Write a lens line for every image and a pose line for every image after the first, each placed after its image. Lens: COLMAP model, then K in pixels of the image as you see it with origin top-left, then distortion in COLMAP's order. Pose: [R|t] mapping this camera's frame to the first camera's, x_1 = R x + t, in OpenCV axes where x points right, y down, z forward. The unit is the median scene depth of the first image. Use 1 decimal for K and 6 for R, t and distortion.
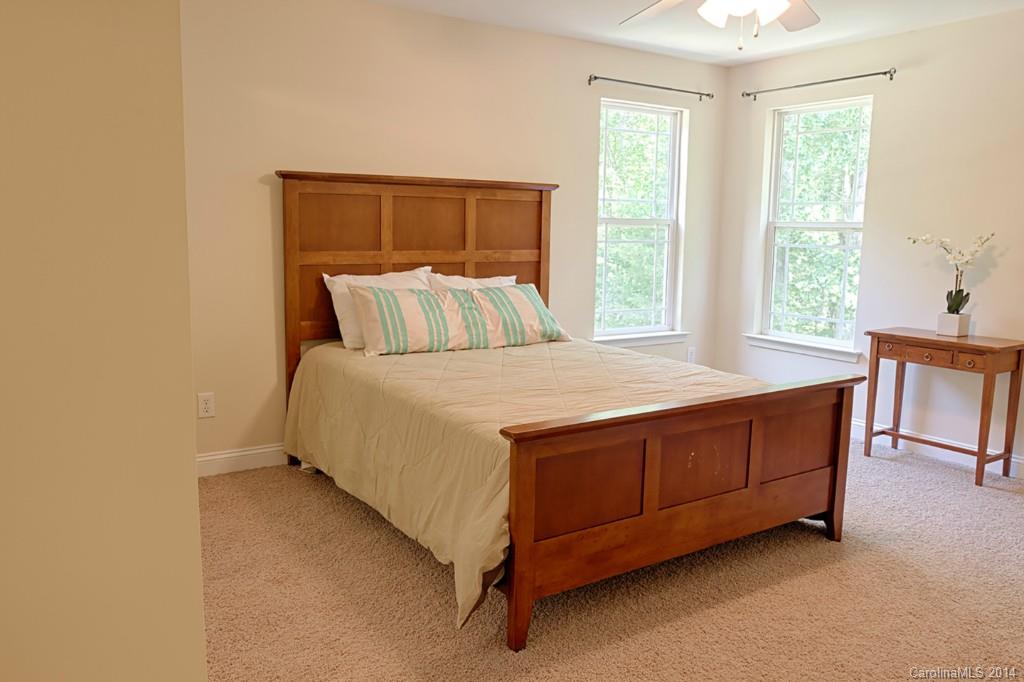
lens RADIAL K [[805.7, 0, 512.0], [0, 805.7, 341.0], [0, 0, 1]] dist [-0.006808, 0.001264]
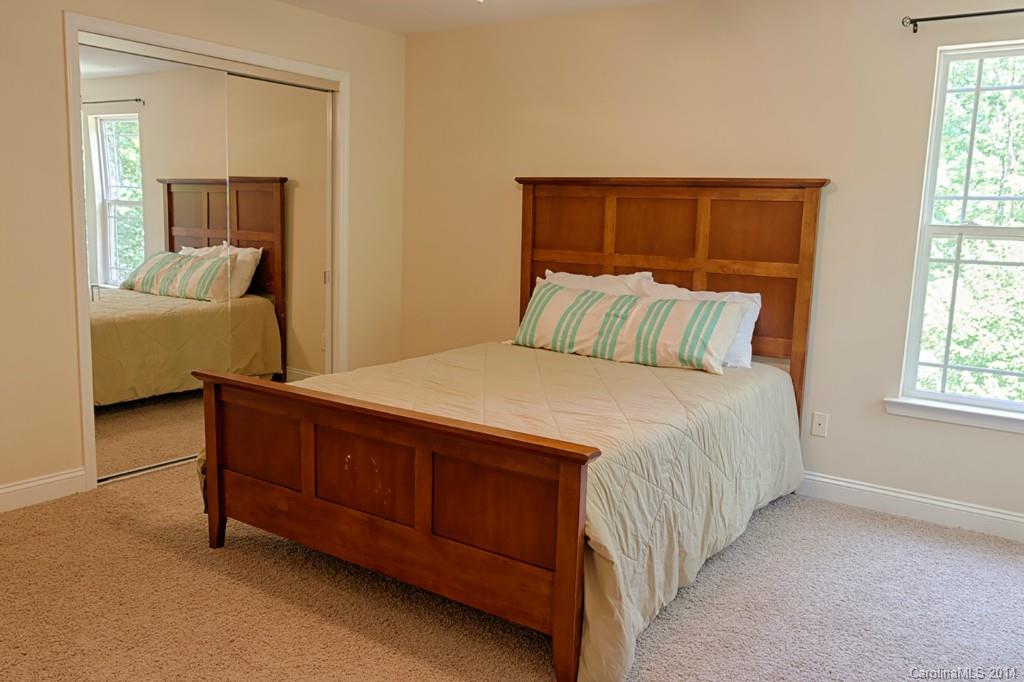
lens RADIAL K [[807.3, 0, 513.7], [0, 807.3, 358.9], [0, 0, 1]] dist [0.001760, 0.003829]
pose [[0.388995, 0.154756, -0.908148, 0.729146], [-0.163196, 0.981774, 0.097400, -0.061127], [0.906670, 0.110318, 0.407161, 0.497714]]
